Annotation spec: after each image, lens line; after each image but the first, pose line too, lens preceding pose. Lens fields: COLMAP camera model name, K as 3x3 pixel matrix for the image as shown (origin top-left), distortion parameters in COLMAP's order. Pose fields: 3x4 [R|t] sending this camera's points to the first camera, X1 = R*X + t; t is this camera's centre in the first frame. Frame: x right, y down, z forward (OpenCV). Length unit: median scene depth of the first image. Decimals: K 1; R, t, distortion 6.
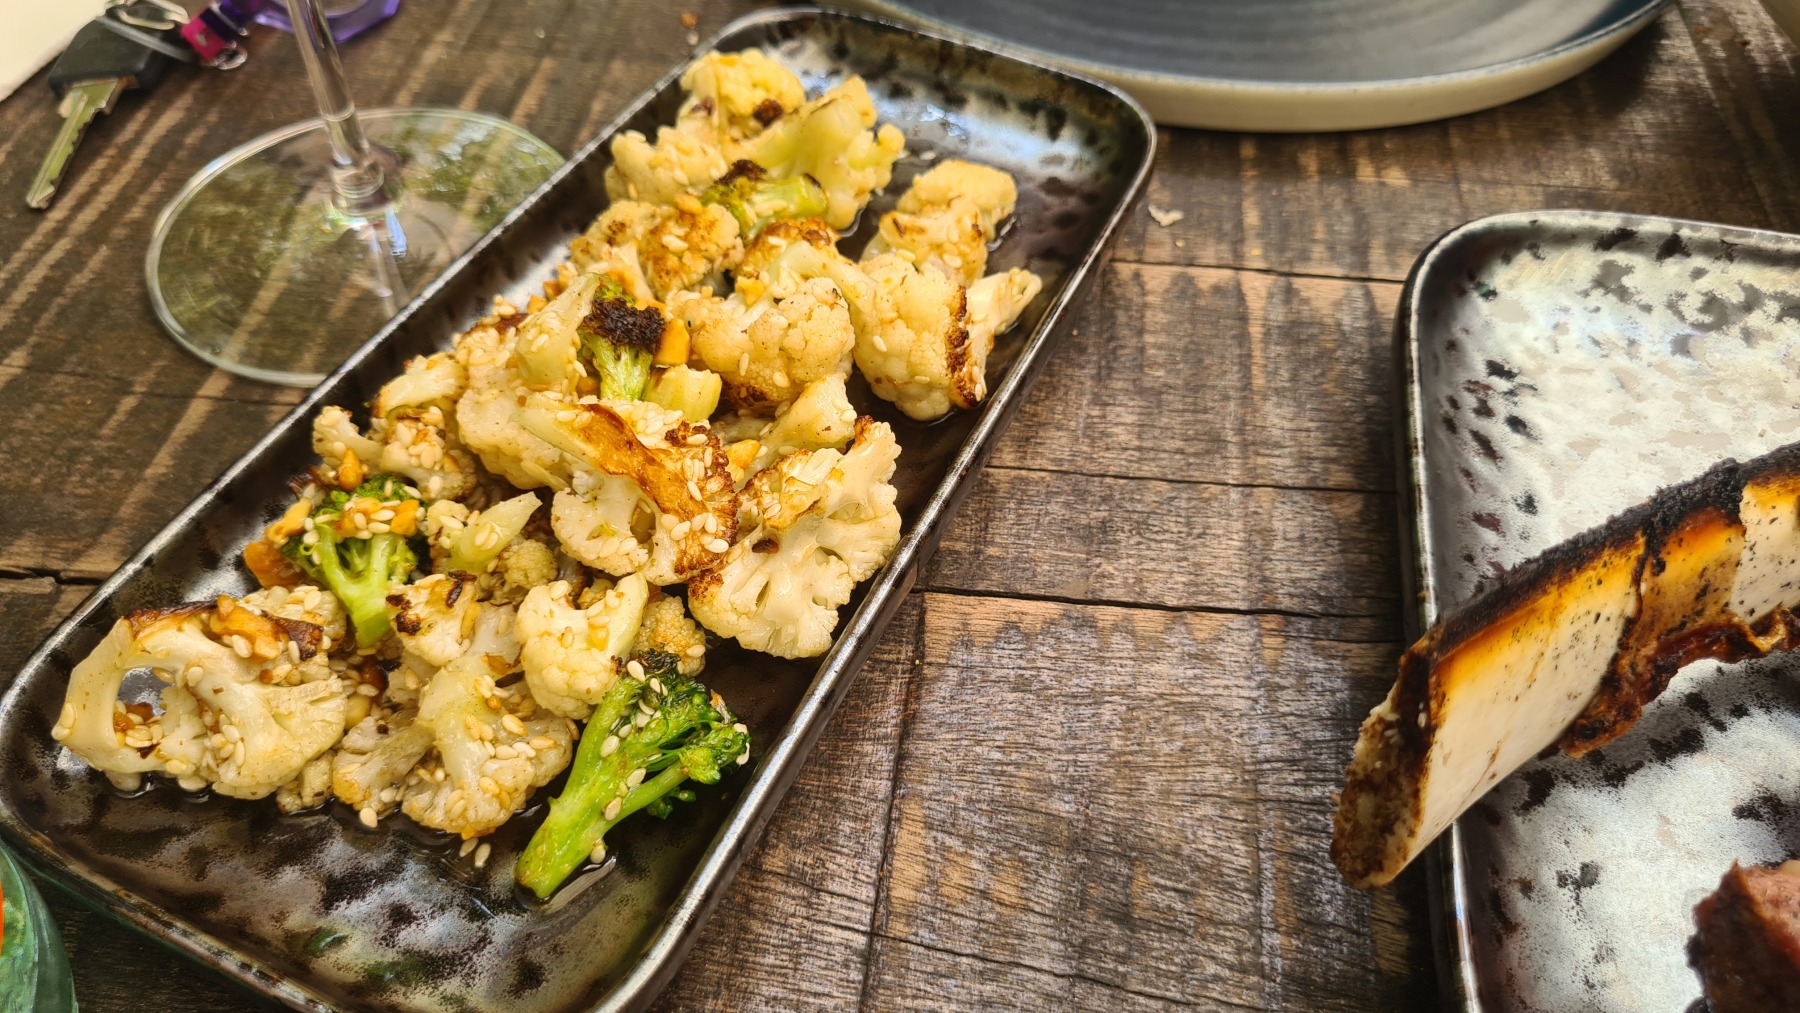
lens RADIAL K [[1352.6, 0, 900.0], [0, 1352.6, 506.5], [0, 0, 1]] dist [-0.006562, -0.003435]
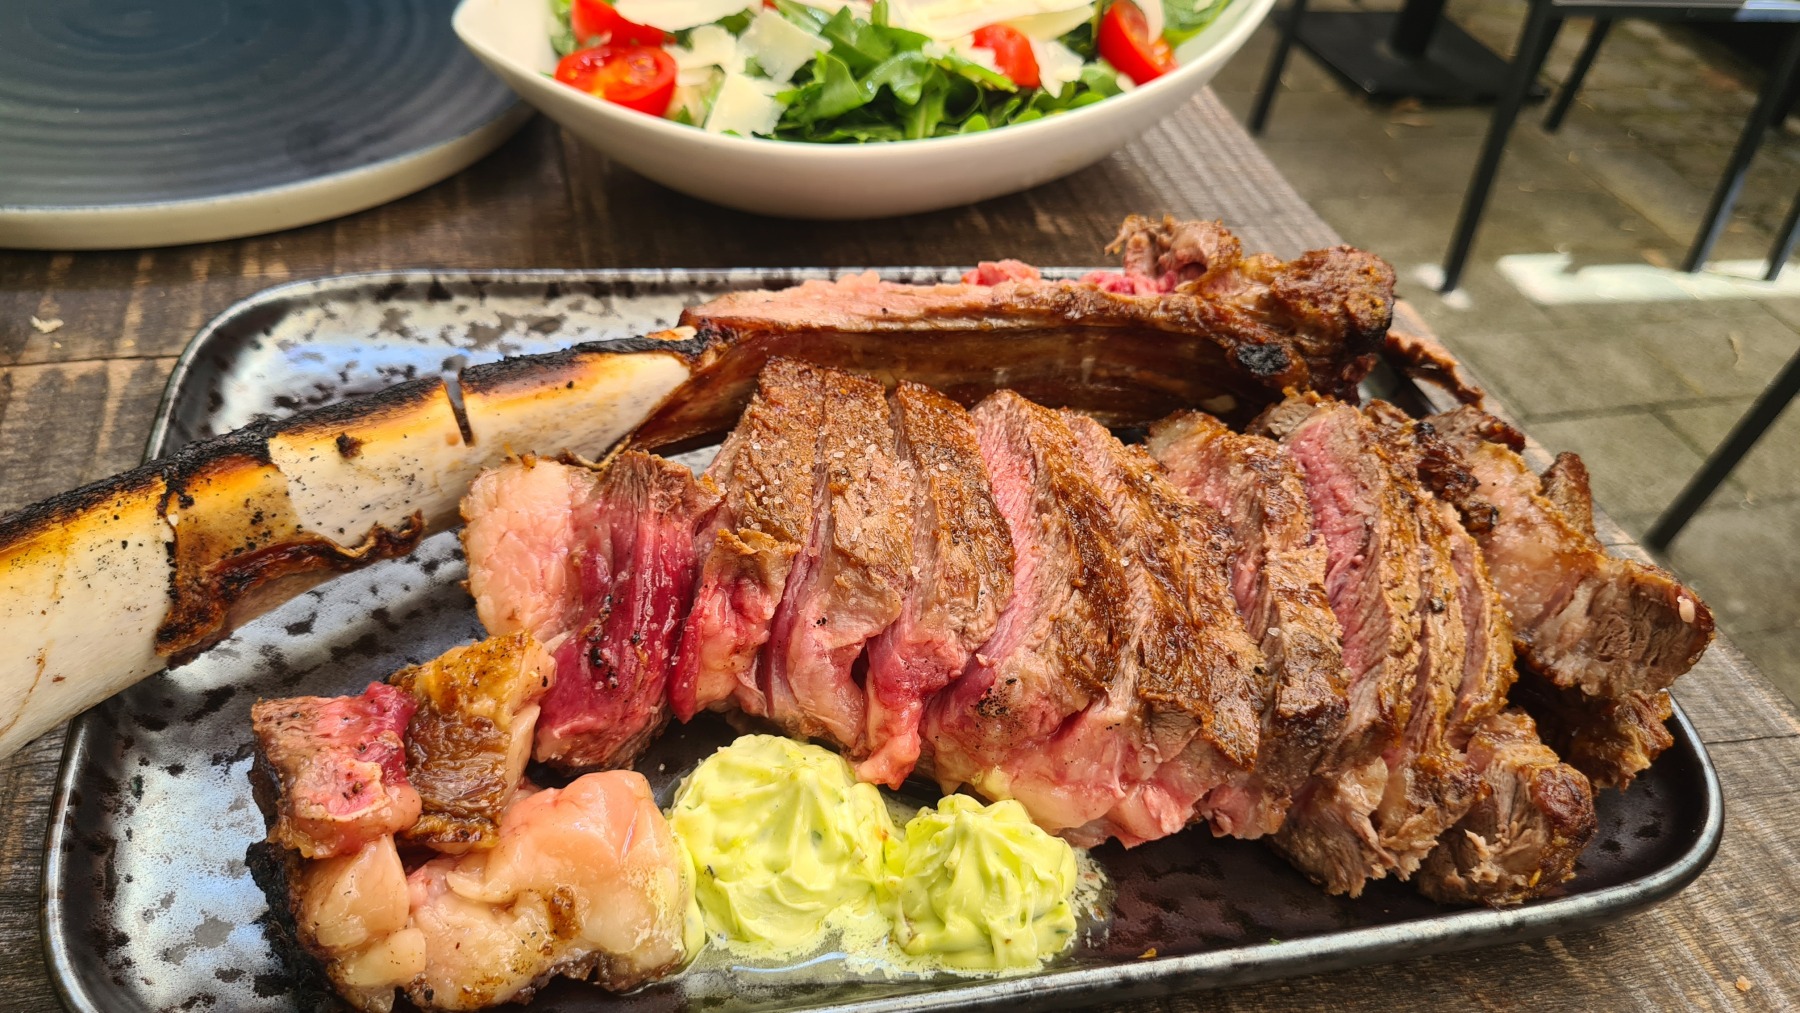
lens RADIAL K [[1352.6, 0, 900.0], [0, 1352.6, 506.5], [0, 0, 1]] dist [-0.006562, -0.003435]
pose [[0.919336, -0.174523, 0.352650, 0.473469], [0.213499, 0.974098, -0.074507, 0.193070], [-0.330513, 0.143787, 0.932784, -0.315332]]
